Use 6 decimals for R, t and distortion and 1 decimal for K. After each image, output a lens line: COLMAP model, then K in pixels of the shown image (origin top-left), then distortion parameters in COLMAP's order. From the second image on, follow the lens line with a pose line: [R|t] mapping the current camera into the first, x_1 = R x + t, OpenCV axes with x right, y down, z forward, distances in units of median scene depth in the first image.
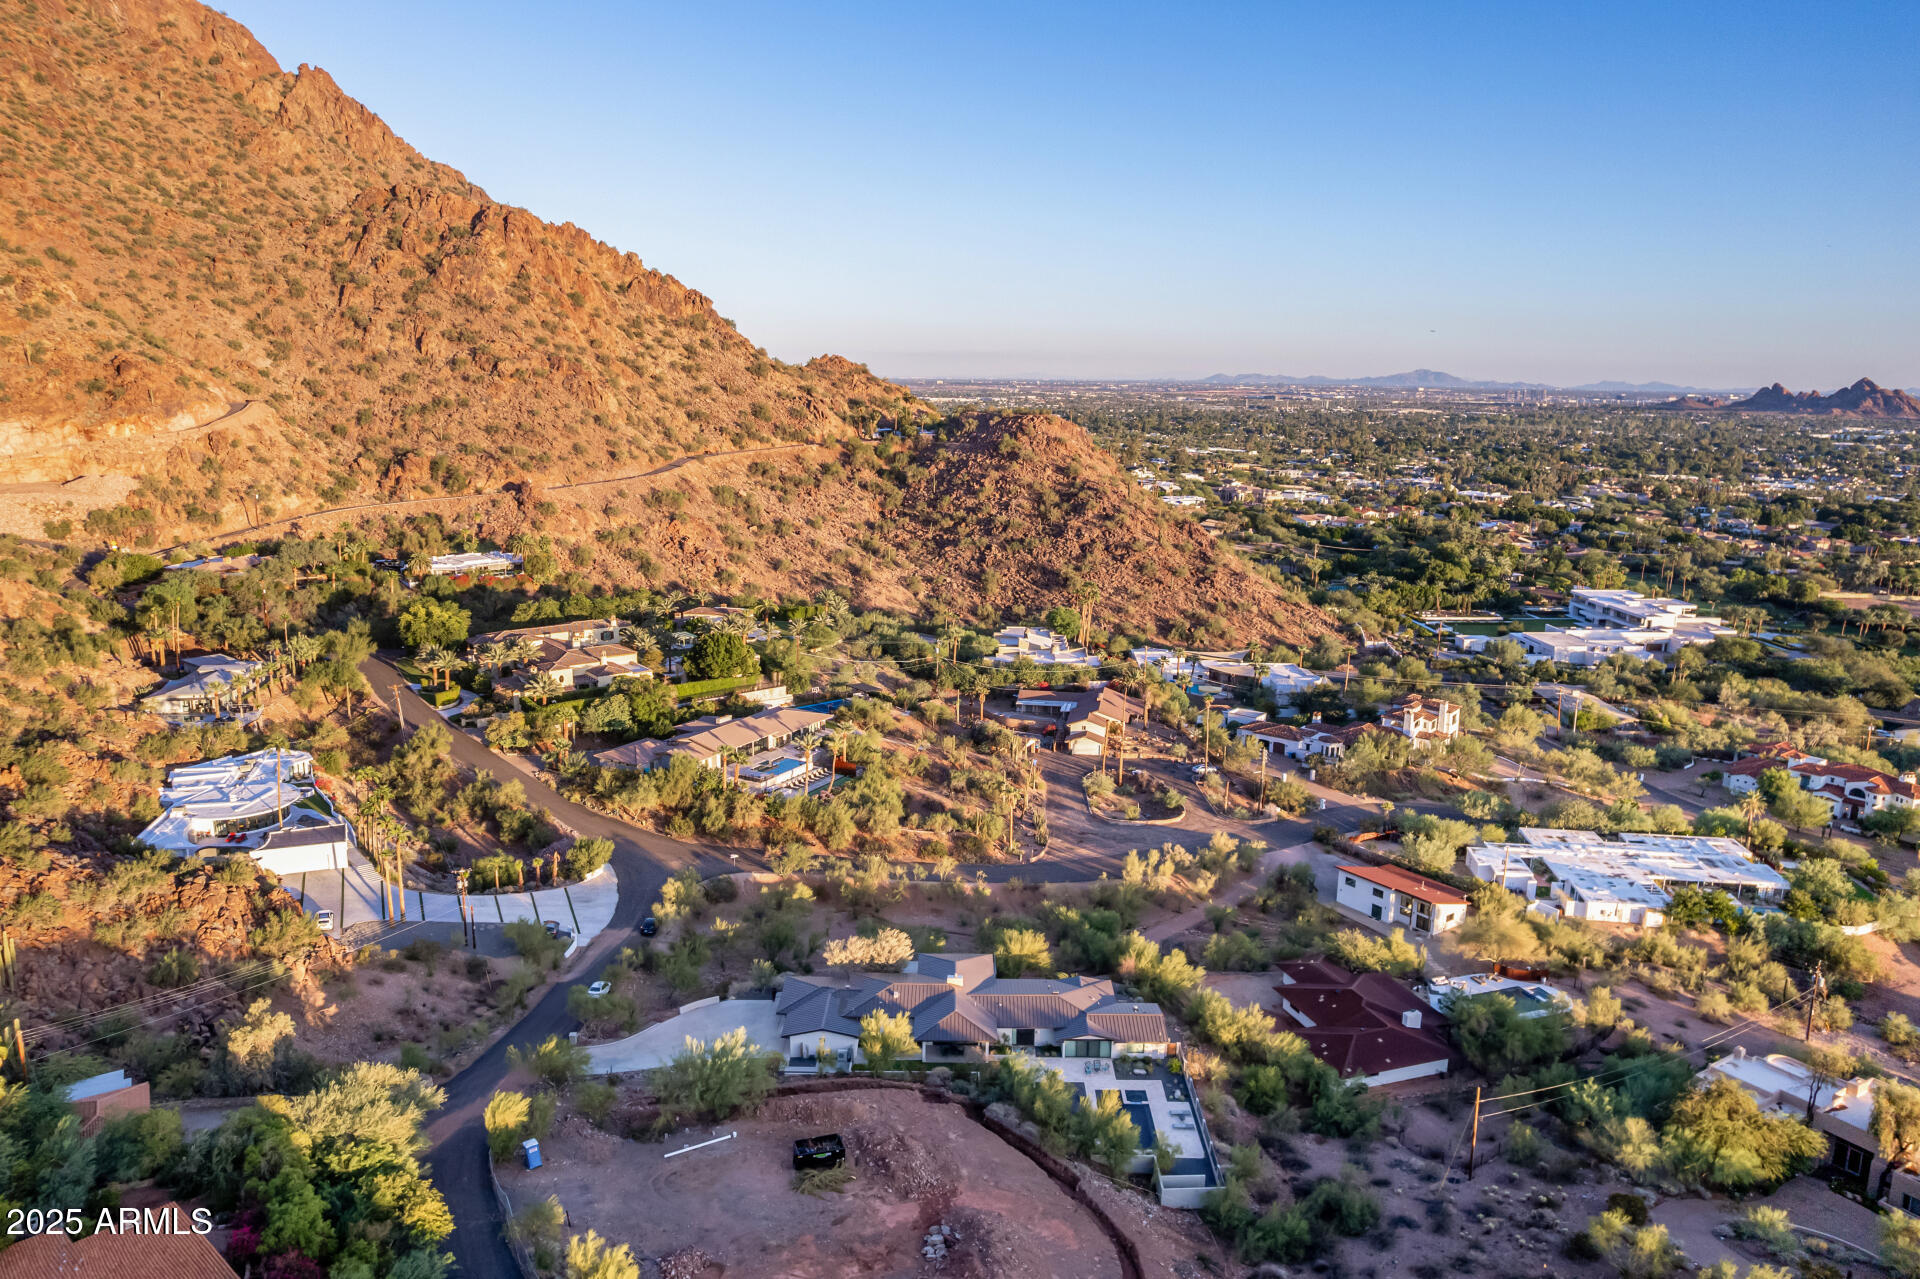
lens RADIAL K [[1281.6, 0, 957.3], [0, 1281.6, 636.7], [0, 0, 1]] dist [-0.071223, 0.060116]
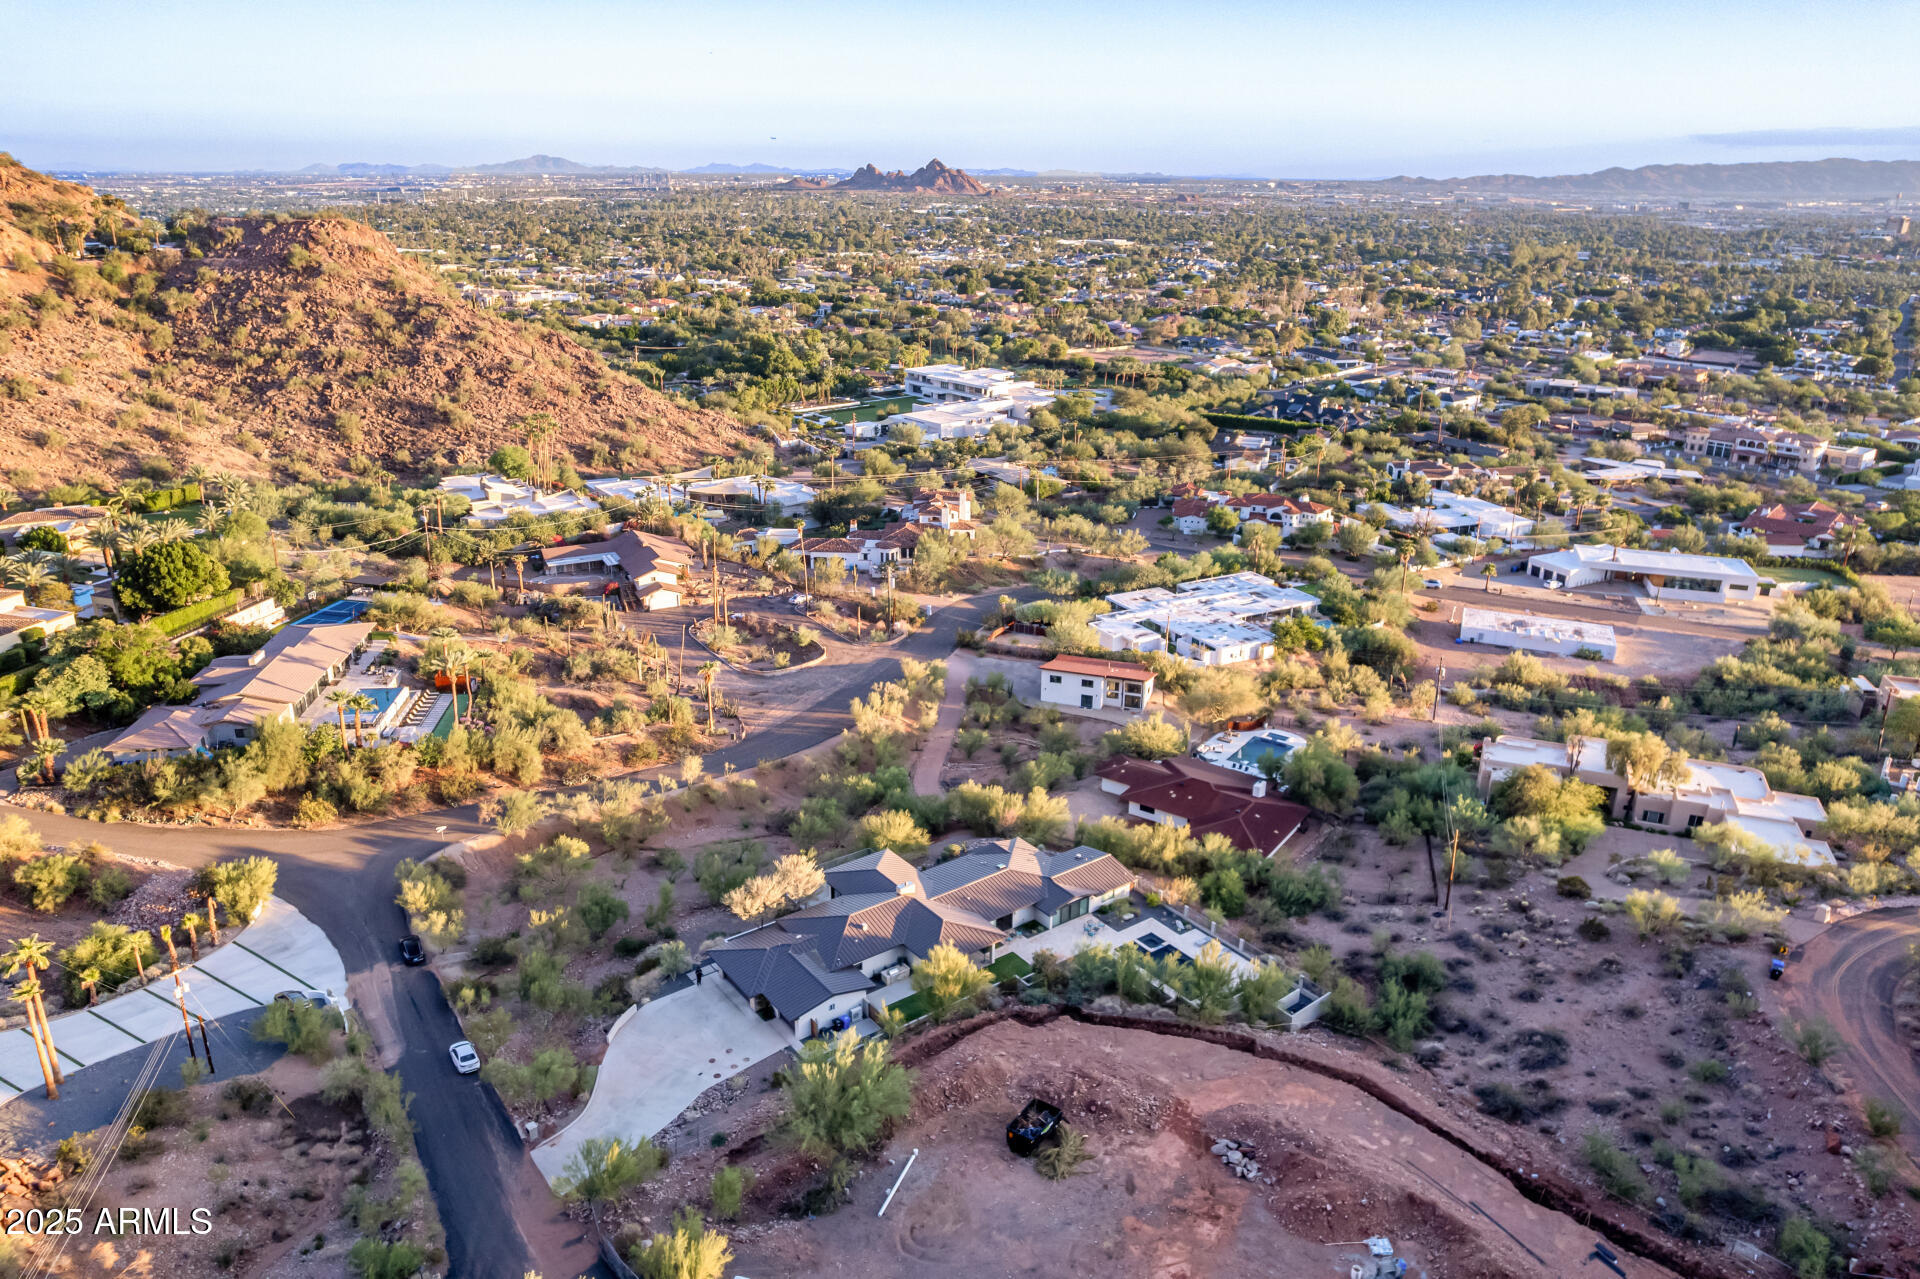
lens RADIAL K [[1281.6, 0, 957.3], [0, 1281.6, 636.7], [0, 0, 1]] dist [-0.071223, 0.060116]
pose [[0.802936, -0.209119, 0.558178, -0.232672], [0.119381, 0.973883, 0.193131, -0.035646], [-0.583988, -0.088436, 0.806931, 0.154550]]
